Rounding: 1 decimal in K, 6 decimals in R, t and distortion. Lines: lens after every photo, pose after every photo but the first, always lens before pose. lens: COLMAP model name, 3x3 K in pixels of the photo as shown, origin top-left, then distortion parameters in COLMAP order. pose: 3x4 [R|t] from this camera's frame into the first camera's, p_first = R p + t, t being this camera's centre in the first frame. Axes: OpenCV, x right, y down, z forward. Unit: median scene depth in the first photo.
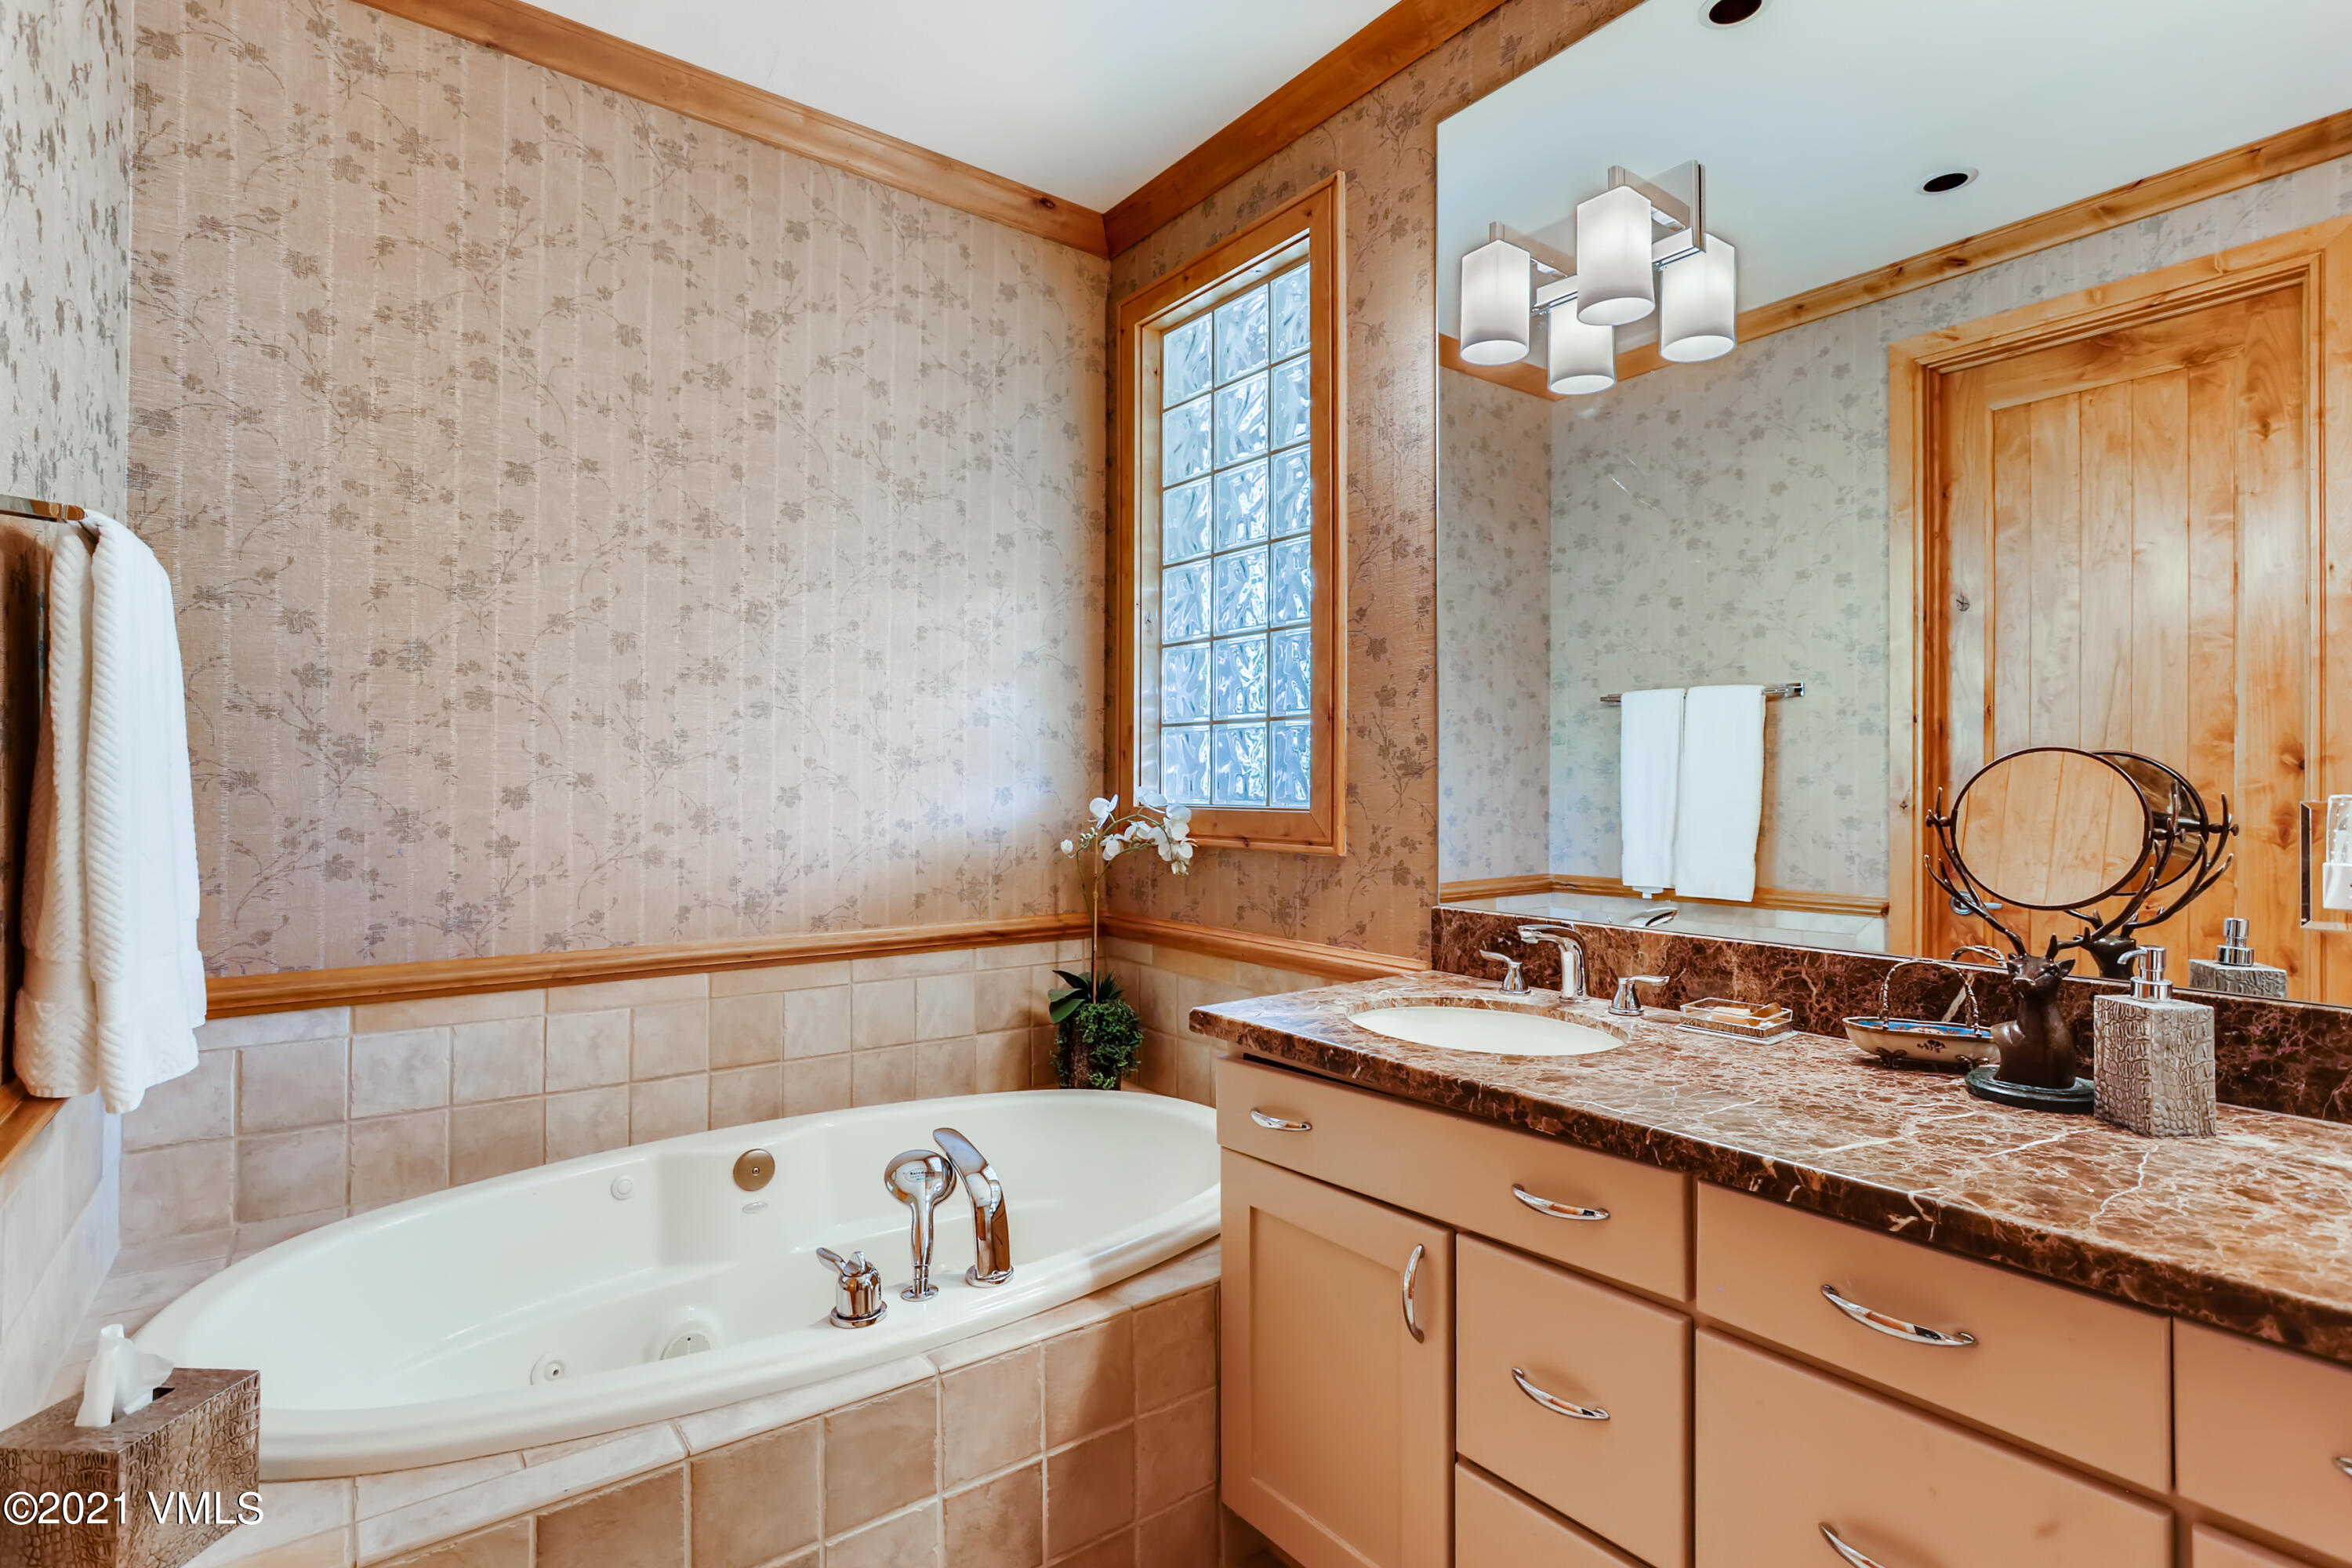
lens RADIAL K [[1140.3, 0, 1169.0], [0, 1140.3, 770.9], [0, 0, 1]] dist [-0.024499, 0.012628]
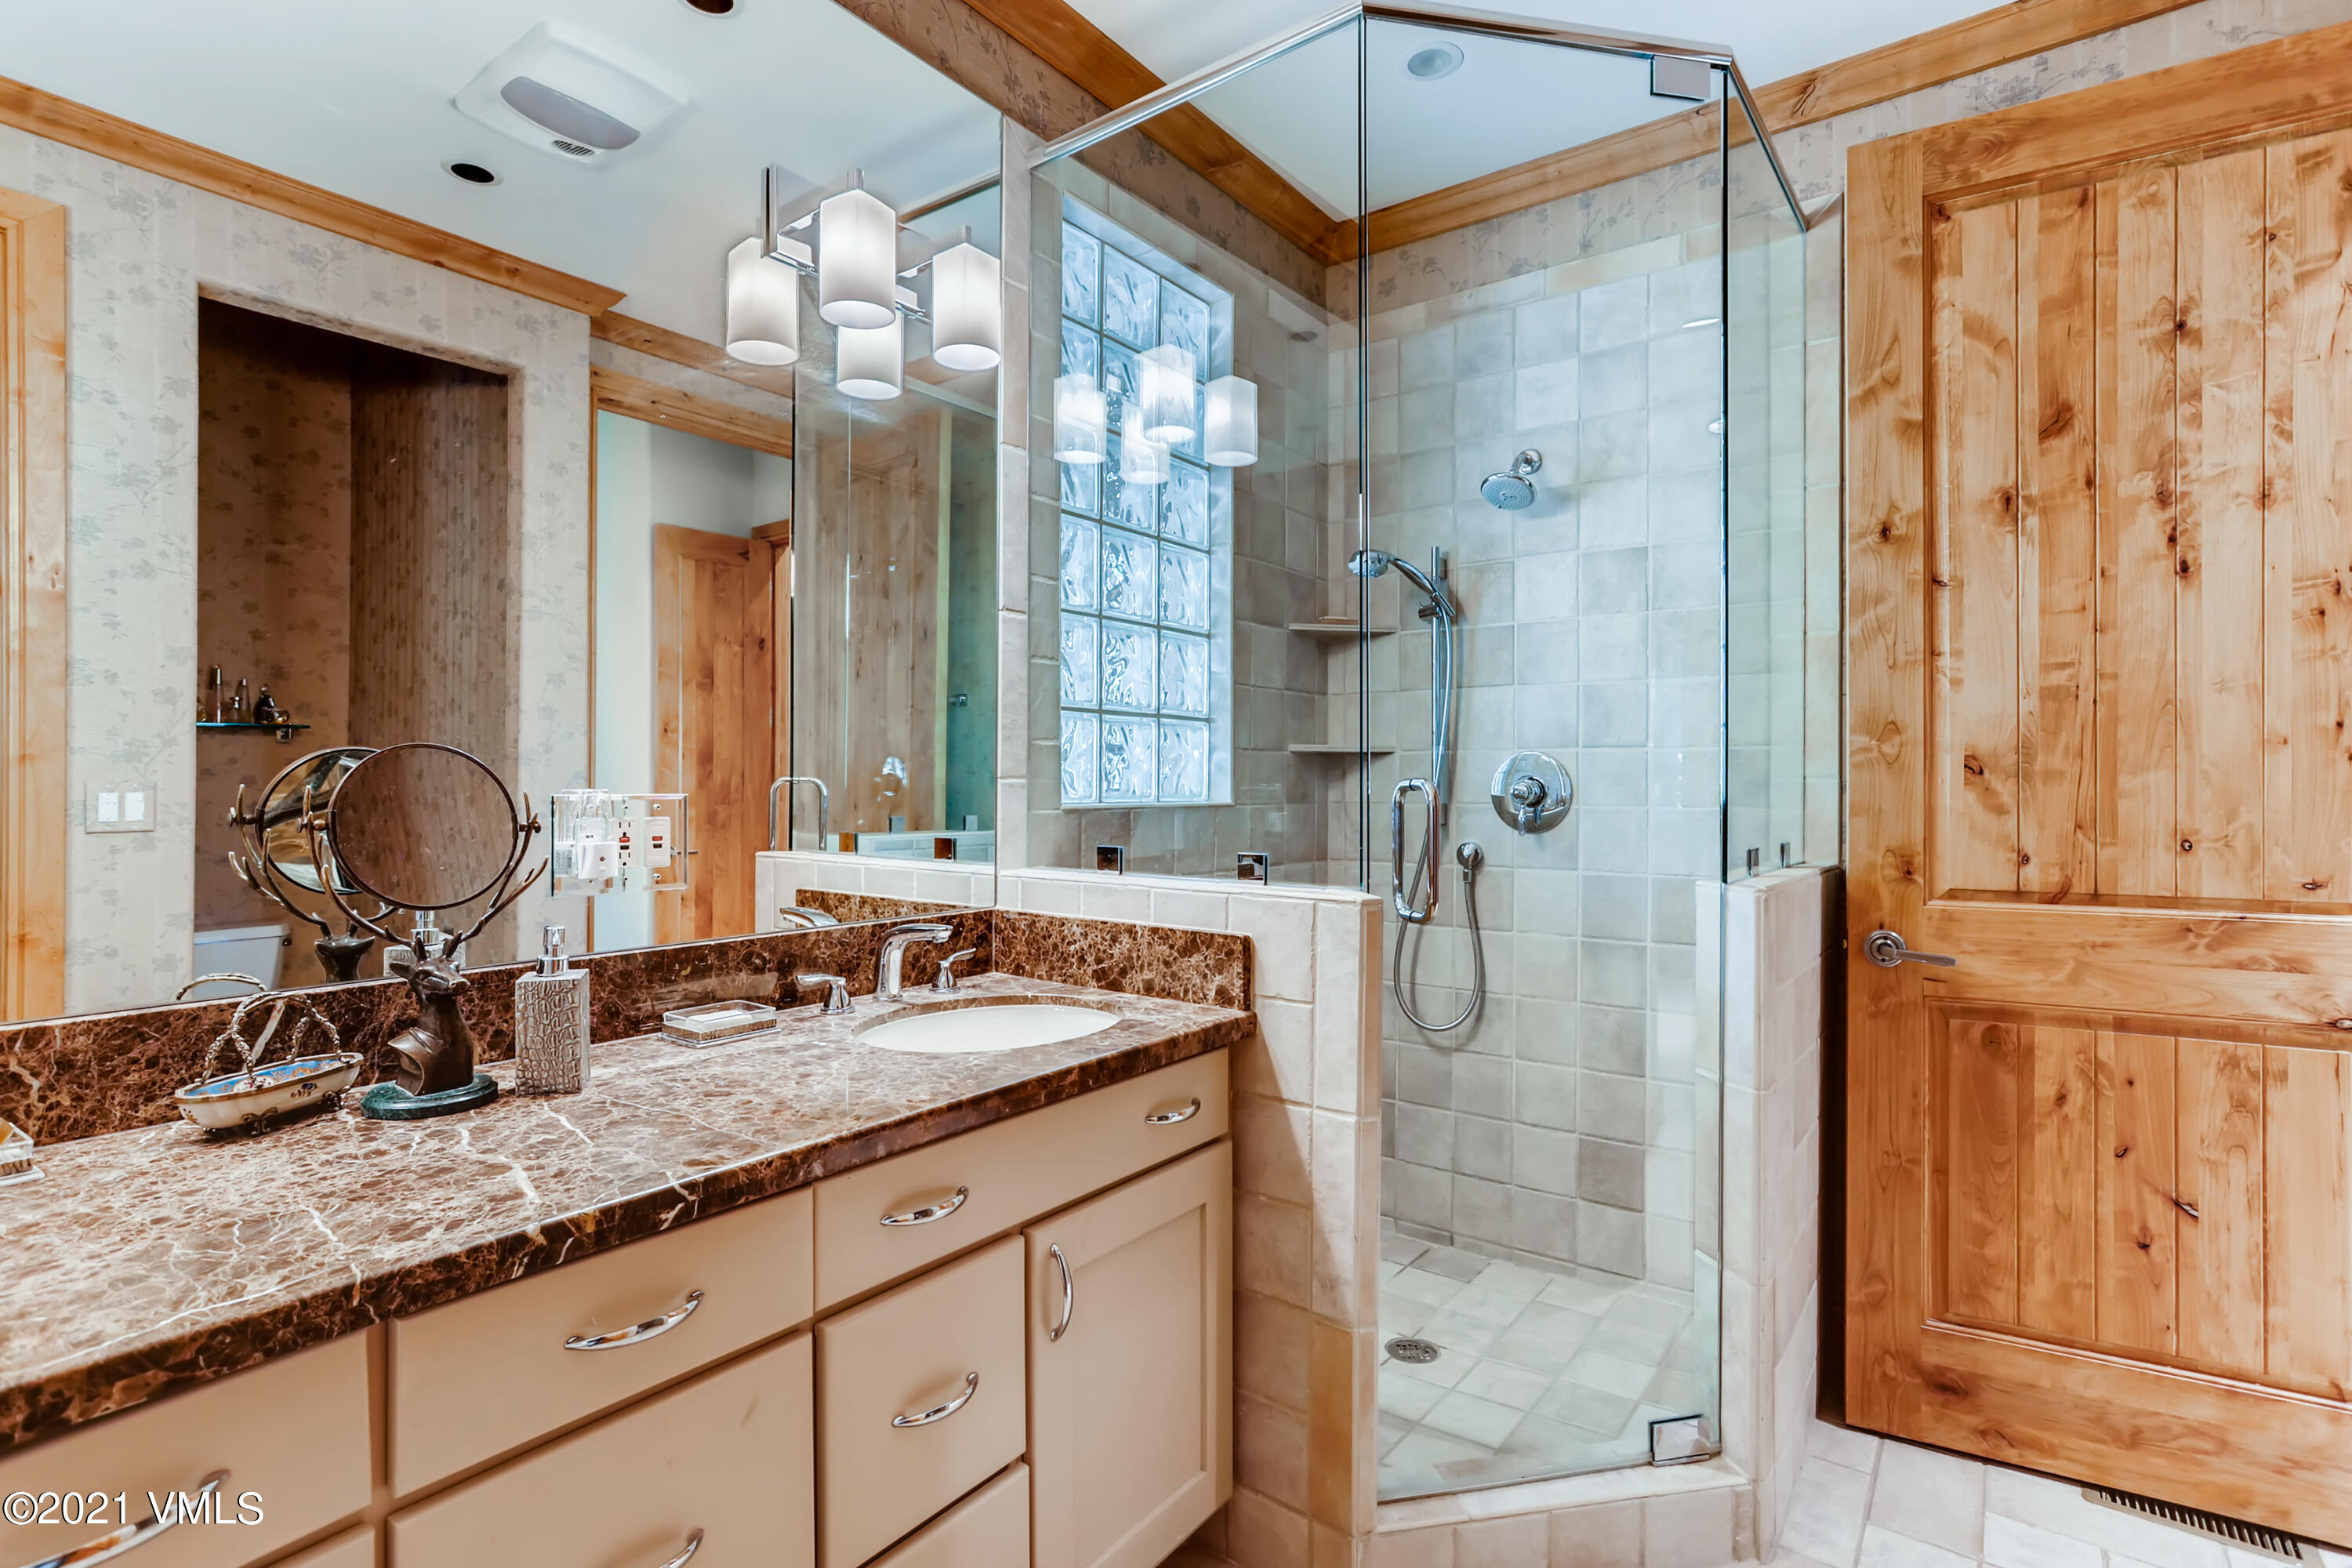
lens RADIAL K [[1140.3, 0, 1165.6], [0, 1140.3, 800.9], [0, 0, 1]] dist [-0.024499, 0.012628]
pose [[-0.284366, -0.016340, 0.958576, -0.383878], [-0.007092, 0.999863, 0.014940, 0.012064], [-0.958689, -0.002550, -0.284443, 0.766470]]
